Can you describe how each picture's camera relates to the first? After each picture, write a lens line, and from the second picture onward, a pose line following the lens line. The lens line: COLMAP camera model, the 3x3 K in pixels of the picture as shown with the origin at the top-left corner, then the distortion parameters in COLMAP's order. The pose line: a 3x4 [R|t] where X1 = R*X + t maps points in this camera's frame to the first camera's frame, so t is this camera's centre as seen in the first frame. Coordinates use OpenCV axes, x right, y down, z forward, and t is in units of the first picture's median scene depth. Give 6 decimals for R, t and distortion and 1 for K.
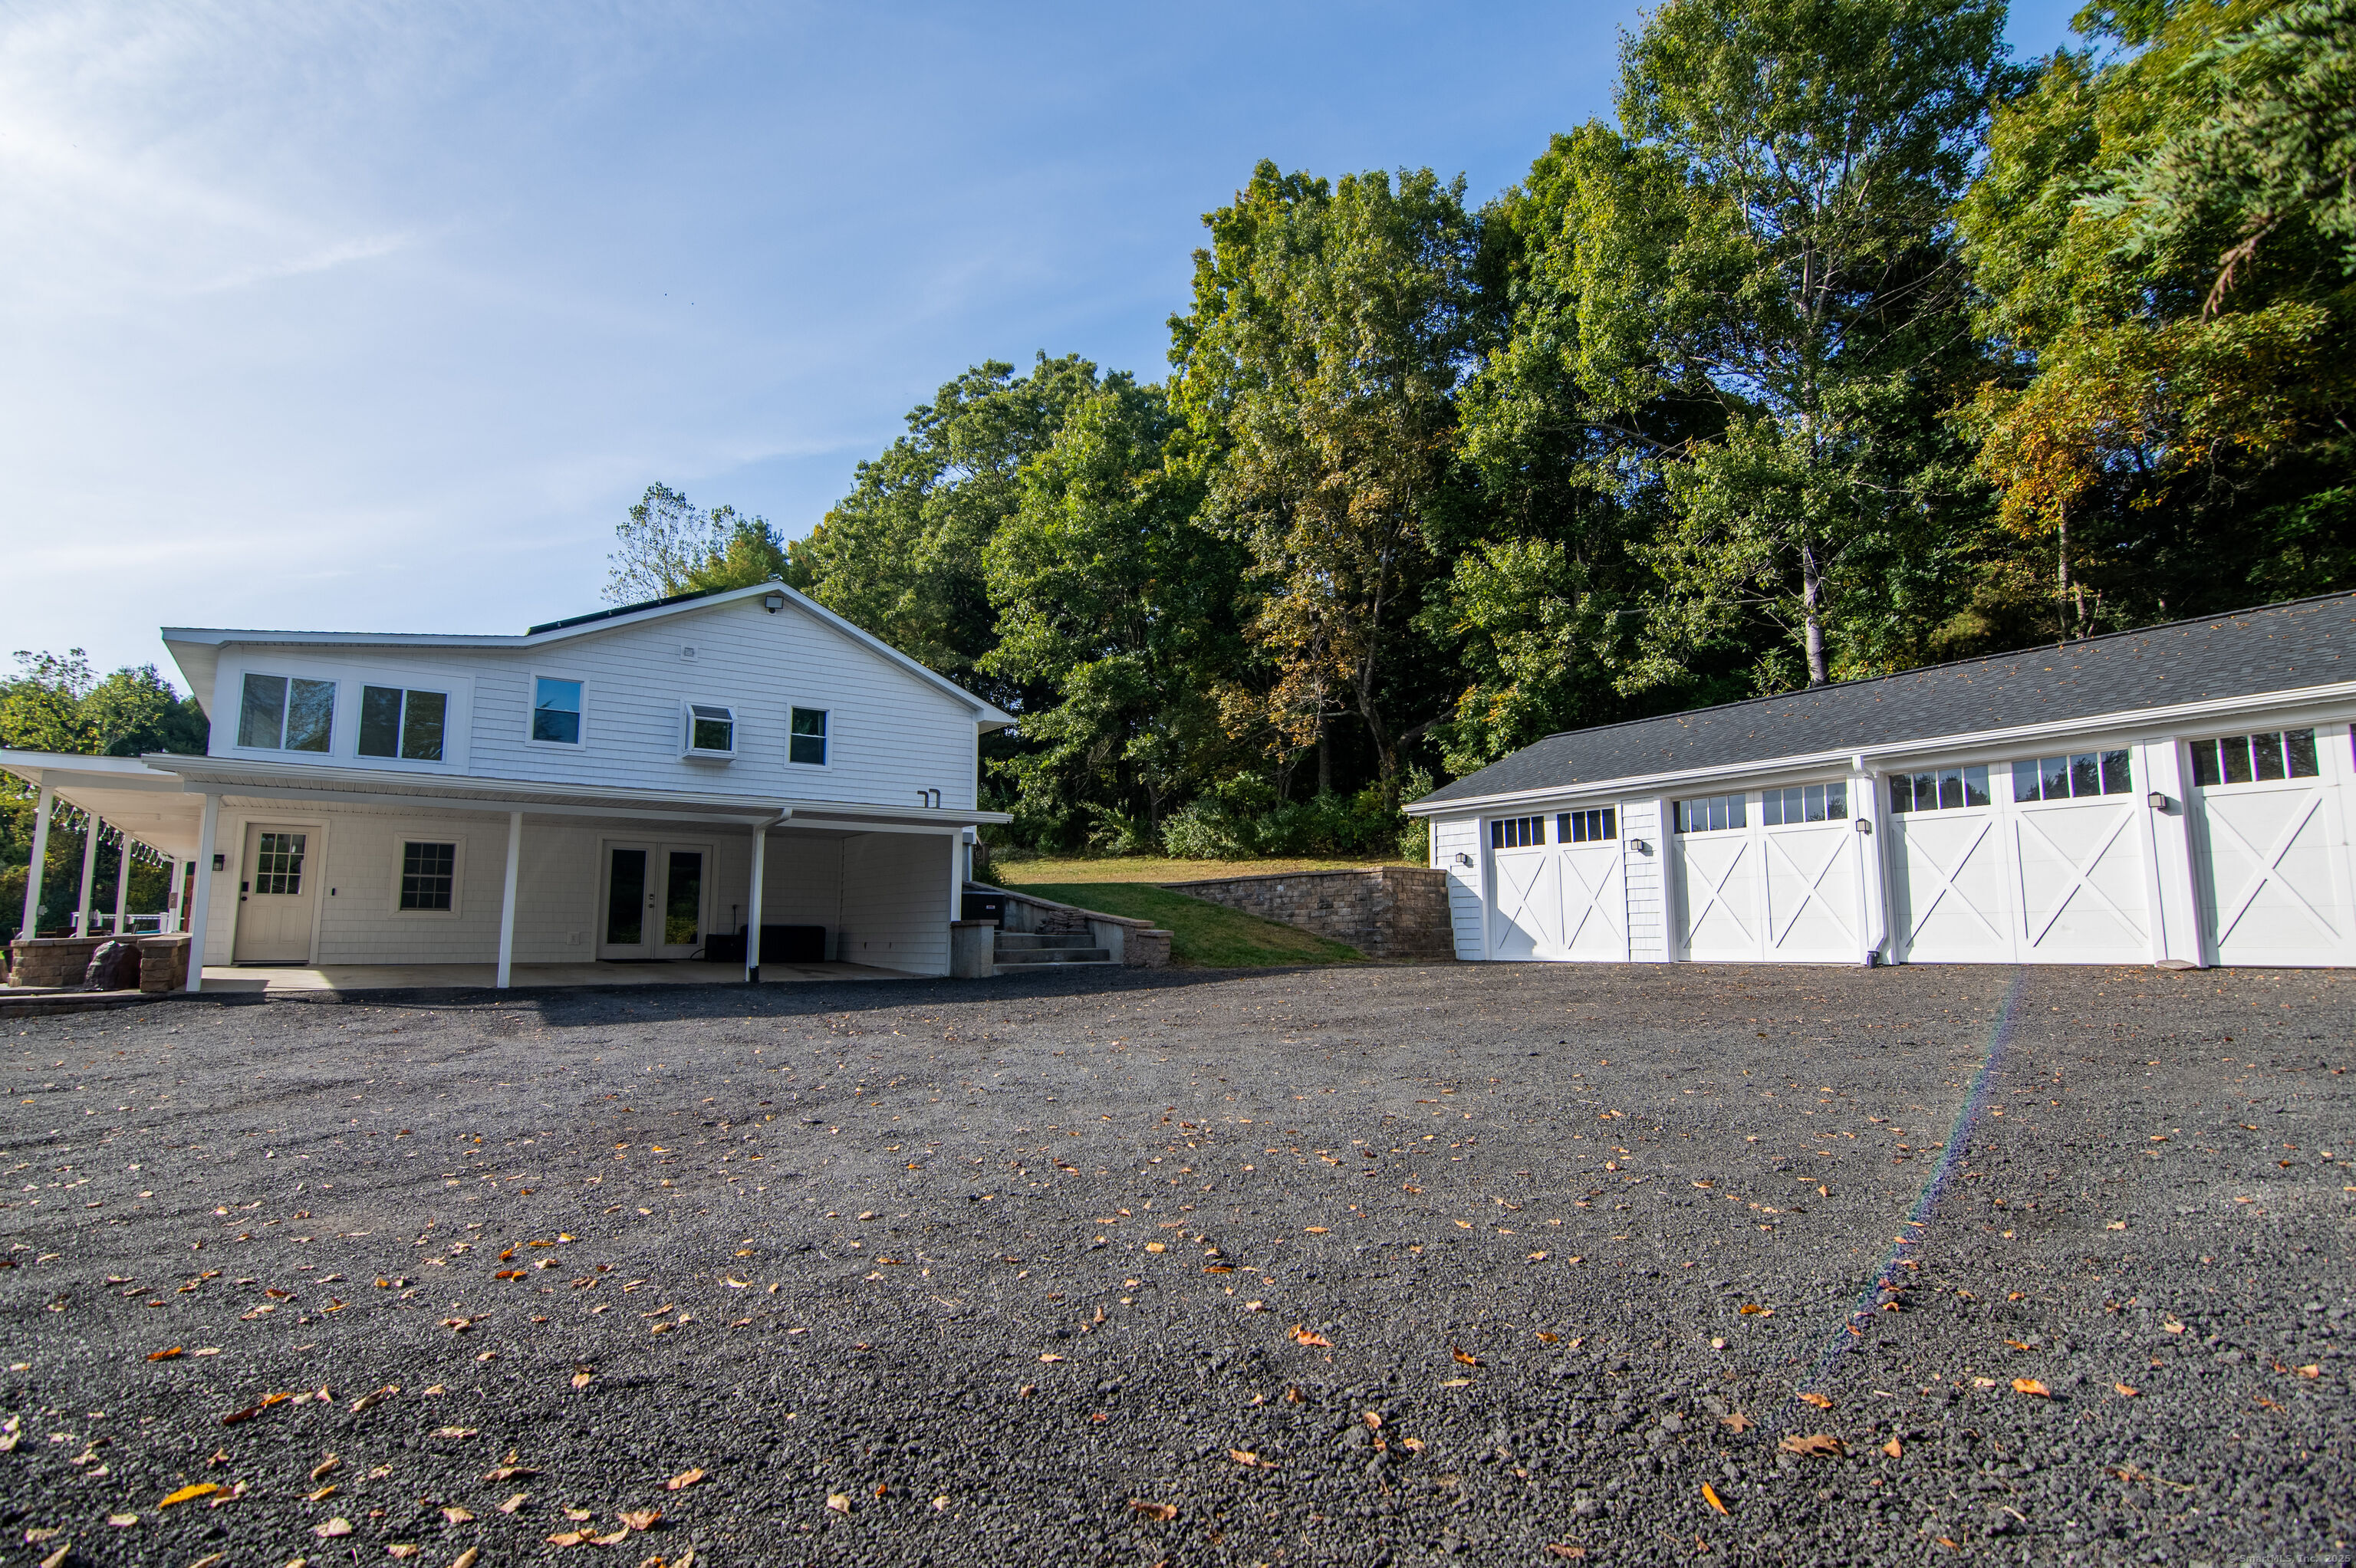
lens RADIAL K [[1158.3, 0, 1178.0], [0, 1158.3, 784.0], [0, 0, 1]] dist [-0.017482, -0.000294]
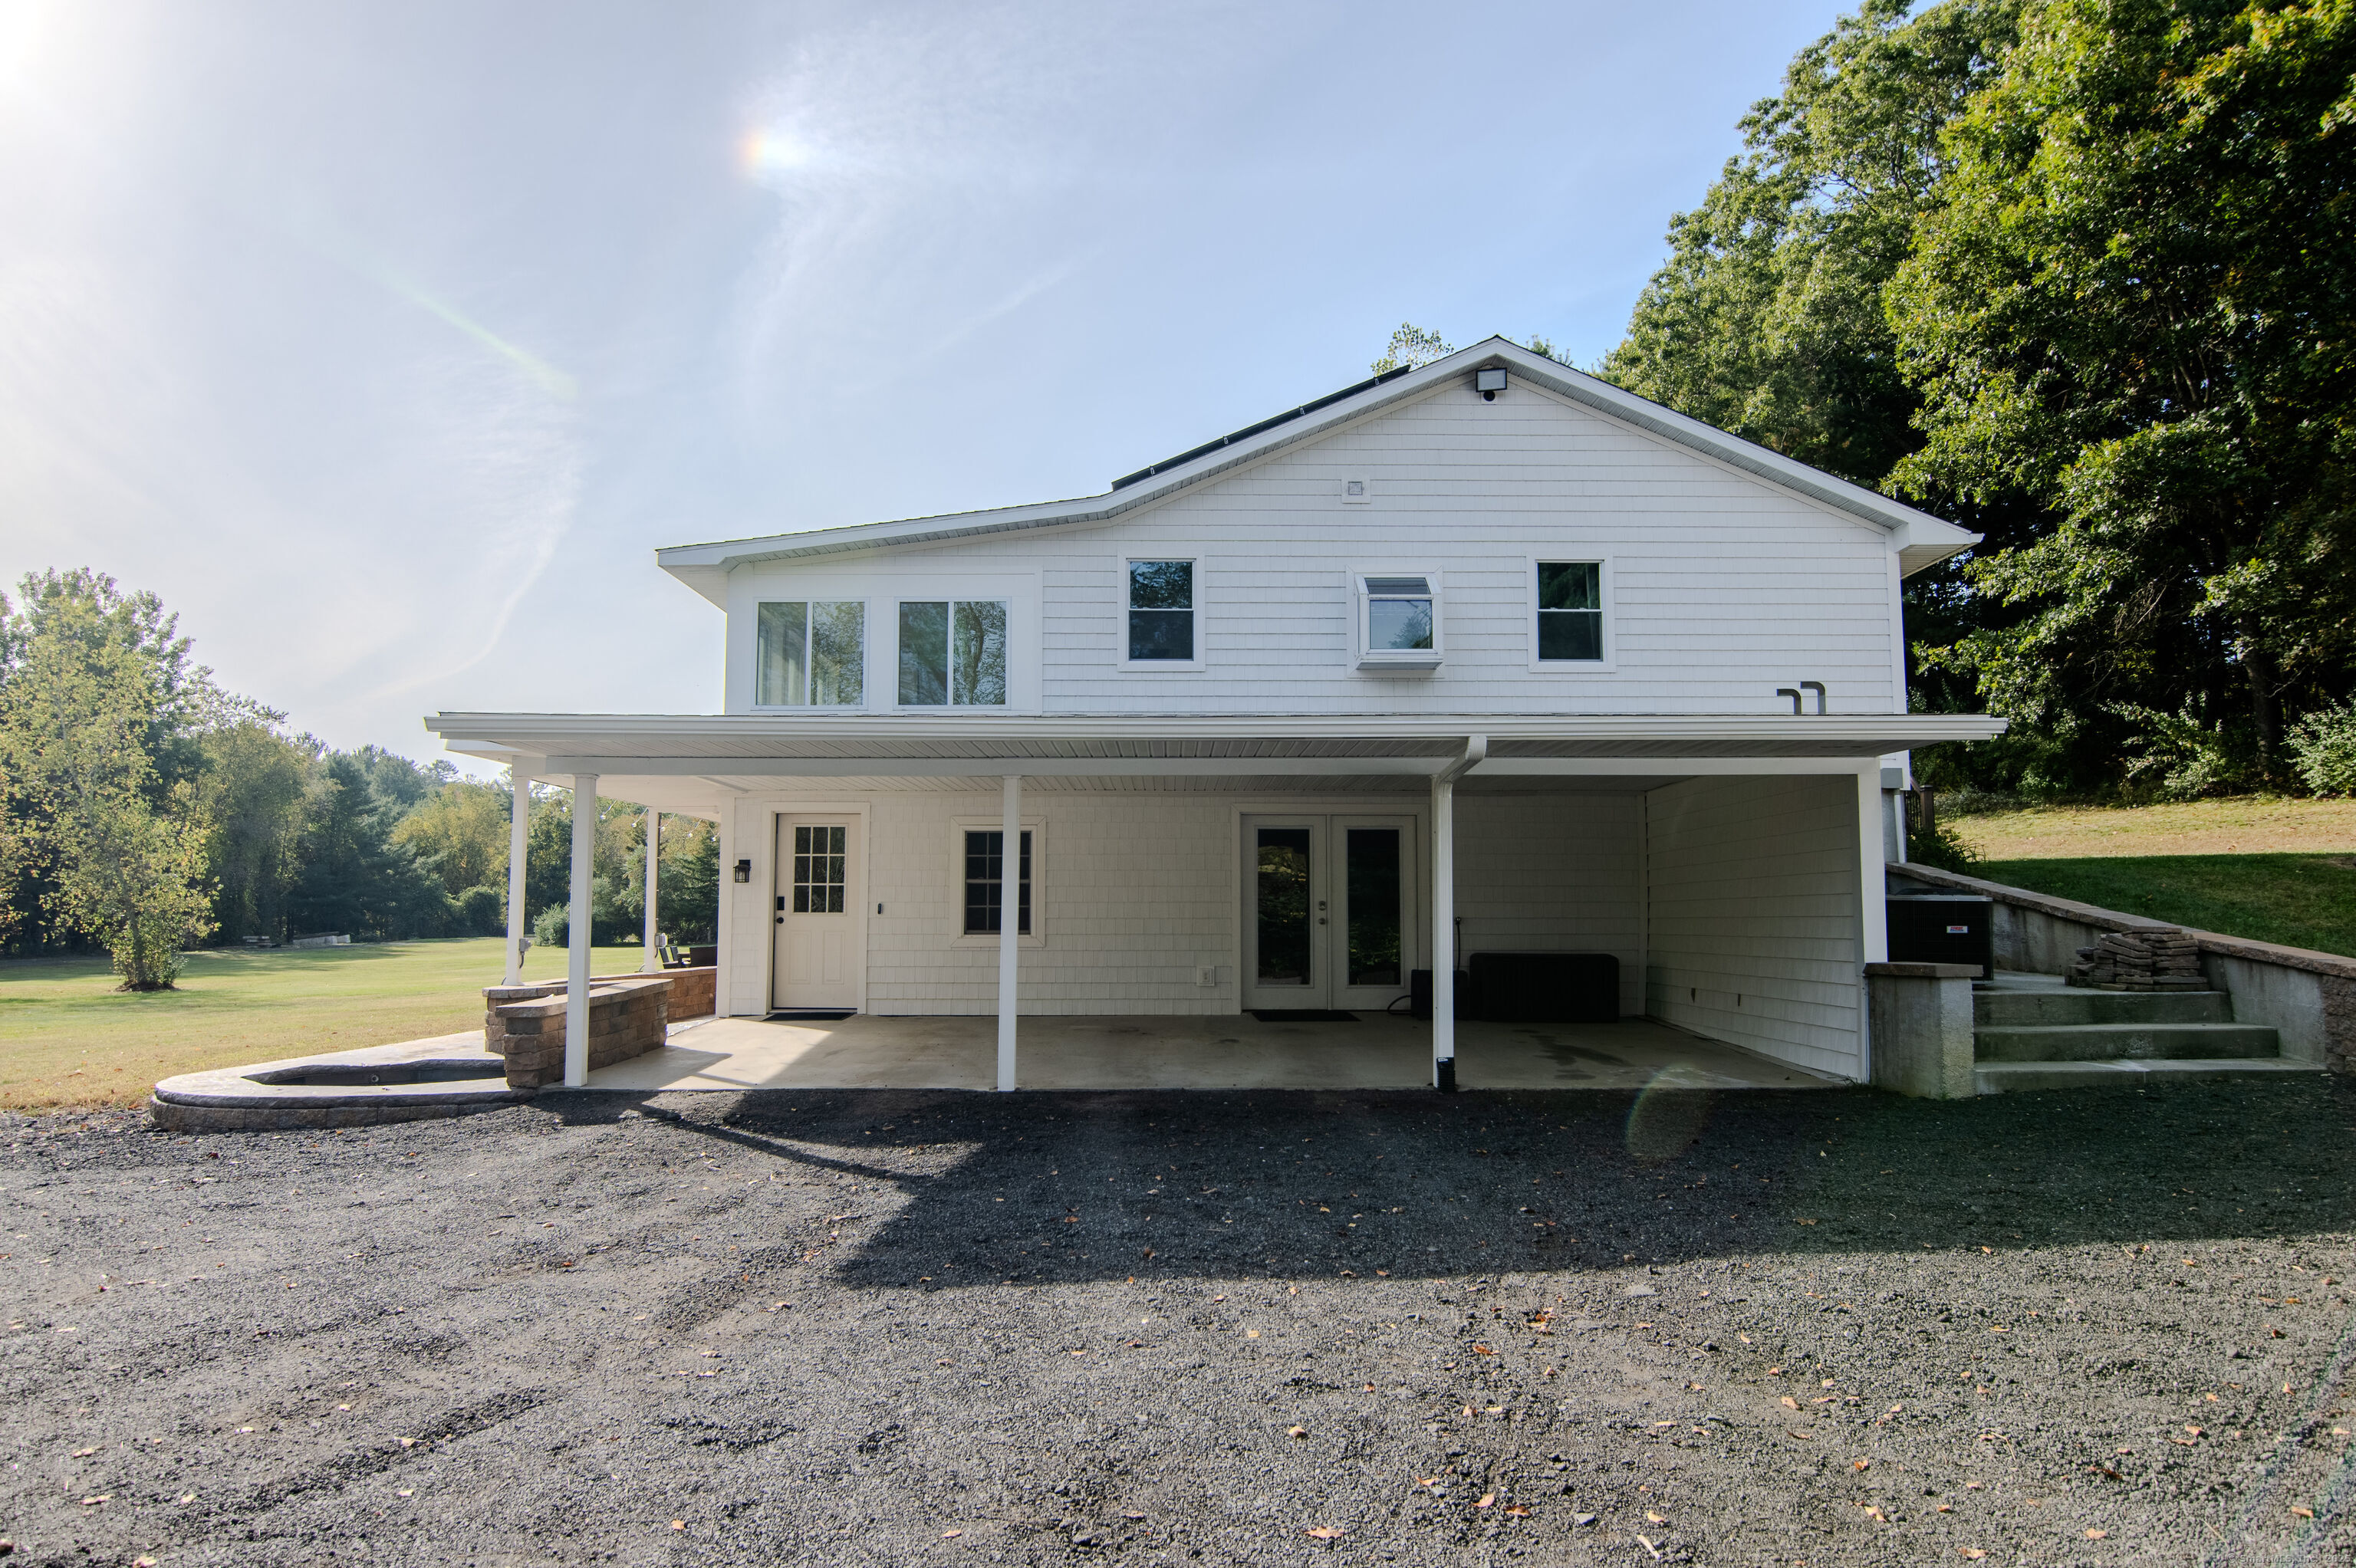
lens RADIAL K [[1482.6, 0, 1186.6], [0, 1482.6, 791.1], [0, 0, 1]] dist [-0.027494, 0.004826]
pose [[0.810427, -0.048311, -0.583844, -0.033943], [0.075667, 0.996878, 0.022544, 0.008516], [0.580932, -0.062448, 0.811553, 0.181999]]
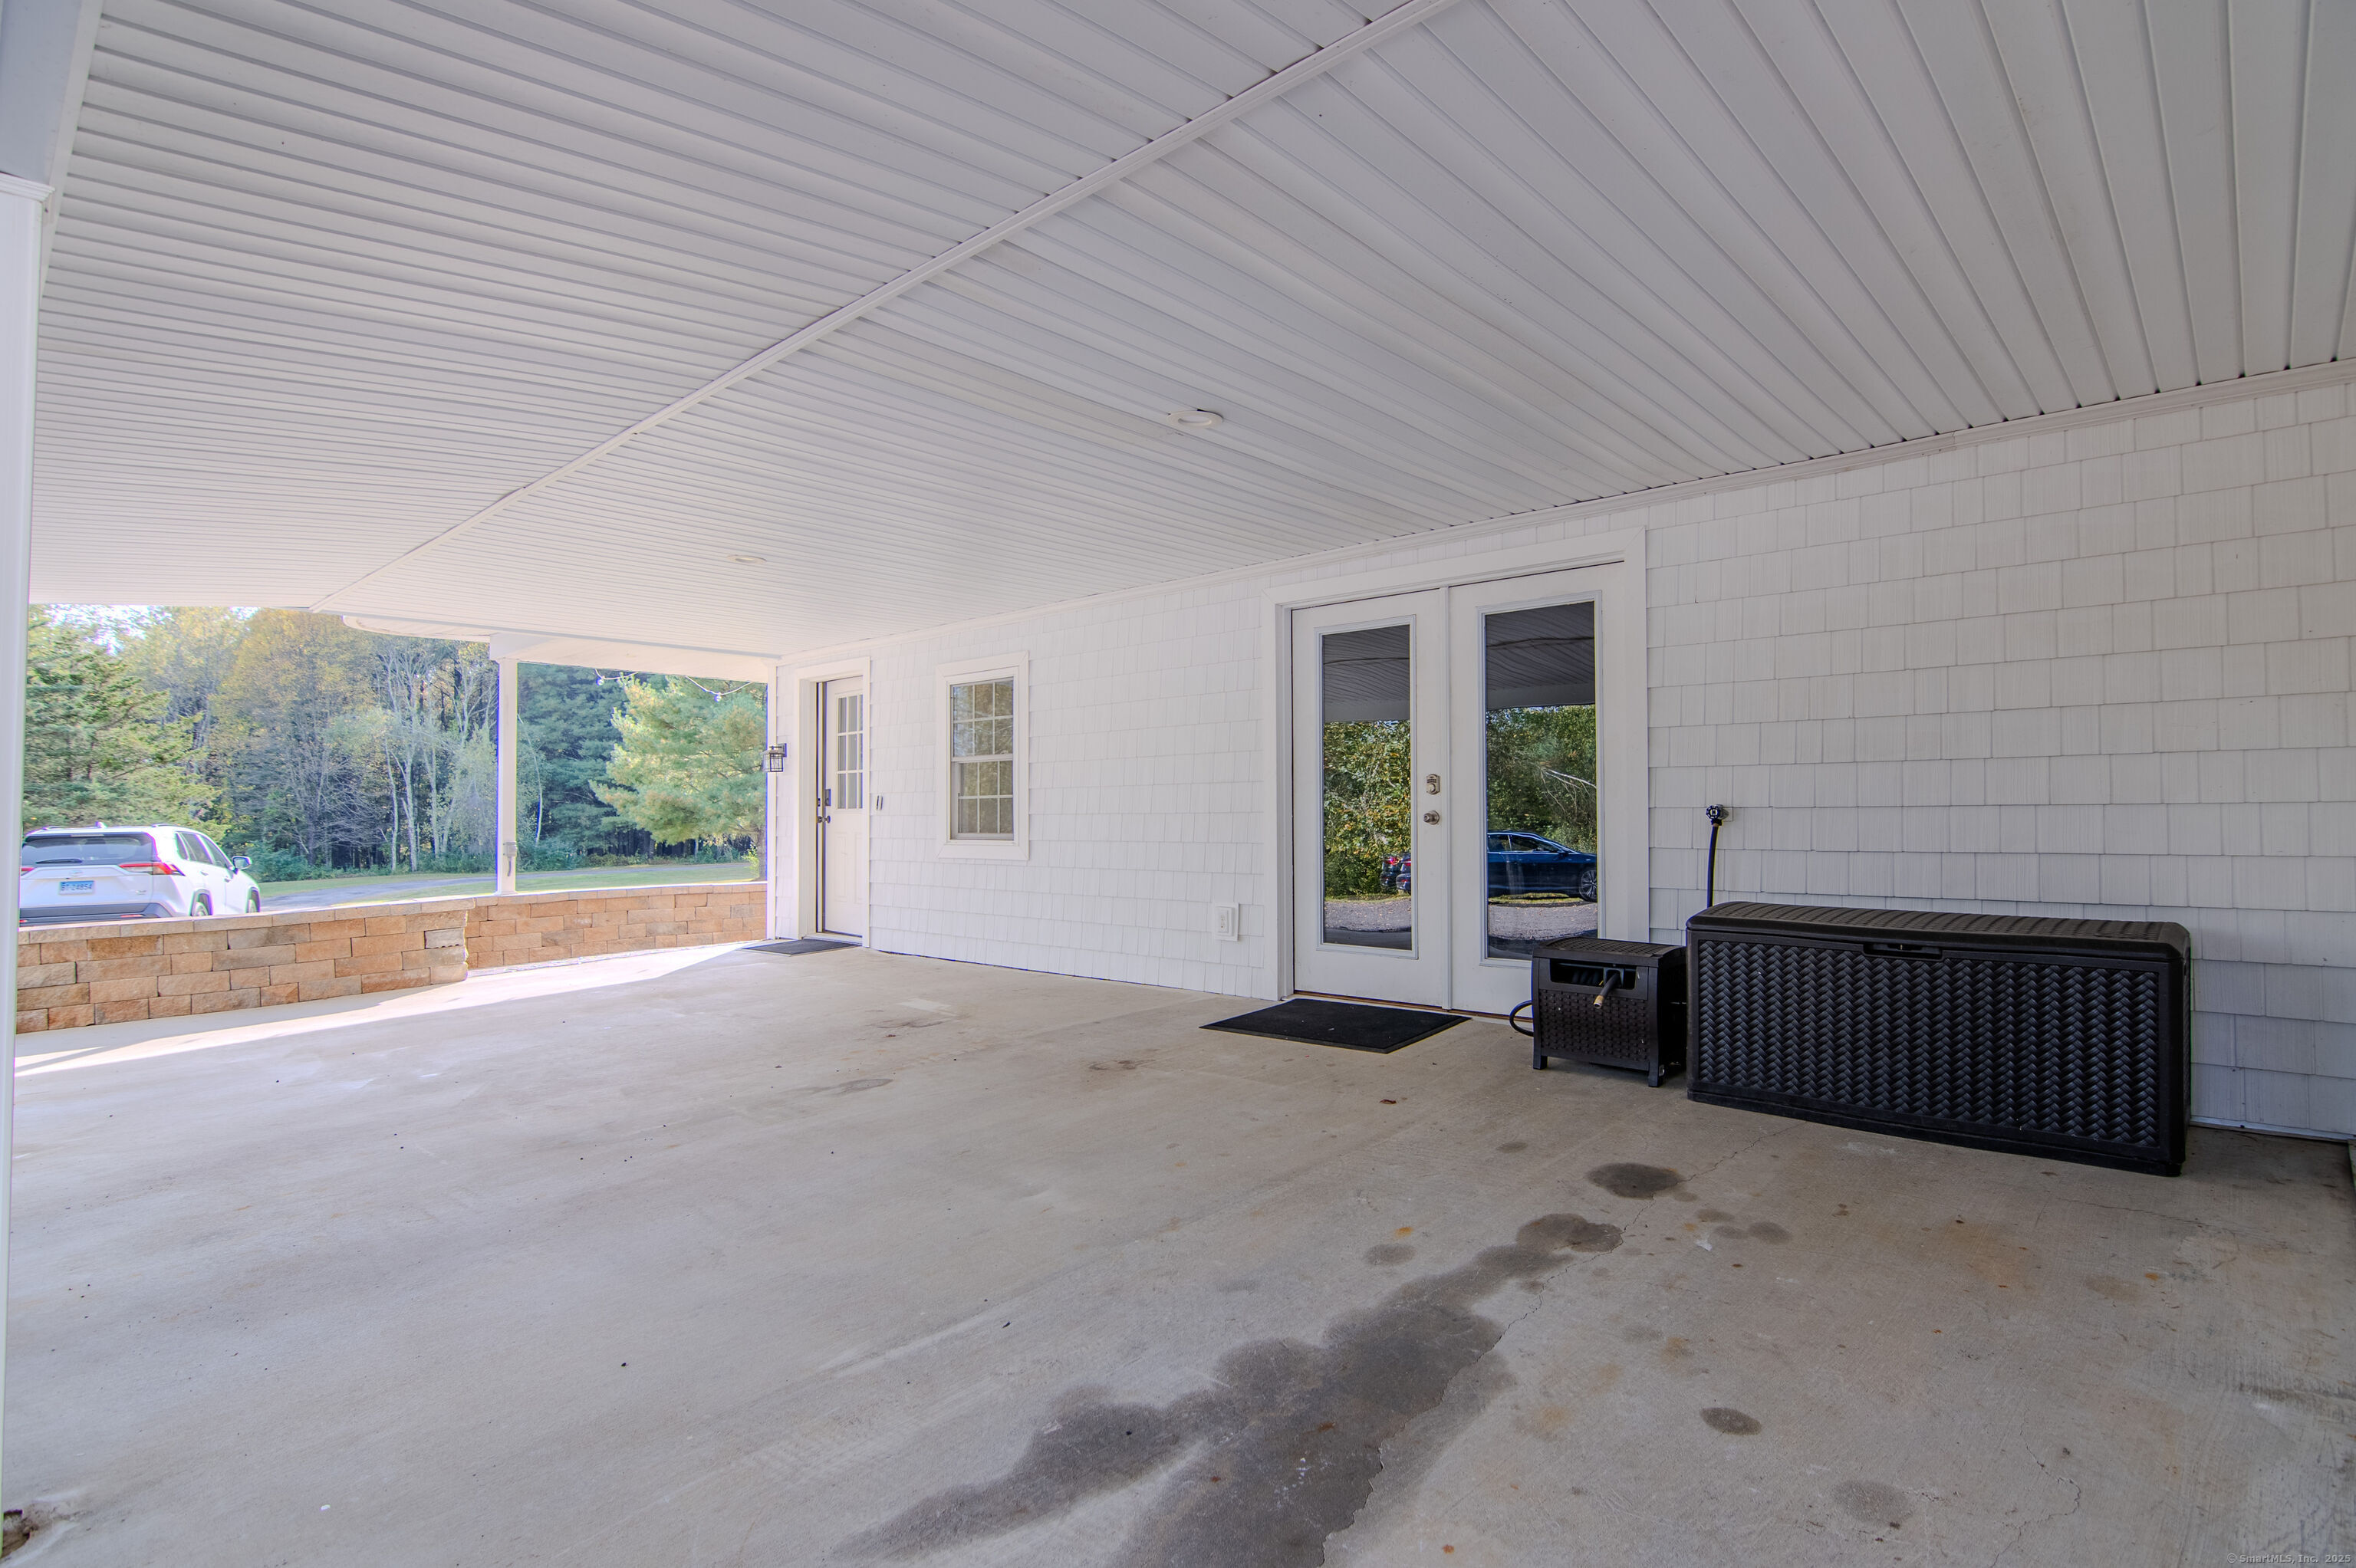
lens RADIAL K [[1207.8, 0, 1214.9], [0, 1207.8, 785.0], [0, 0, 1]] dist [-0.030528, 0.000048]
pose [[0.212704, -0.021548, -0.976879, -0.095886], [0.138314, 0.990354, 0.008271, 0.046700], [0.967278, -0.136876, 0.213632, 0.470678]]
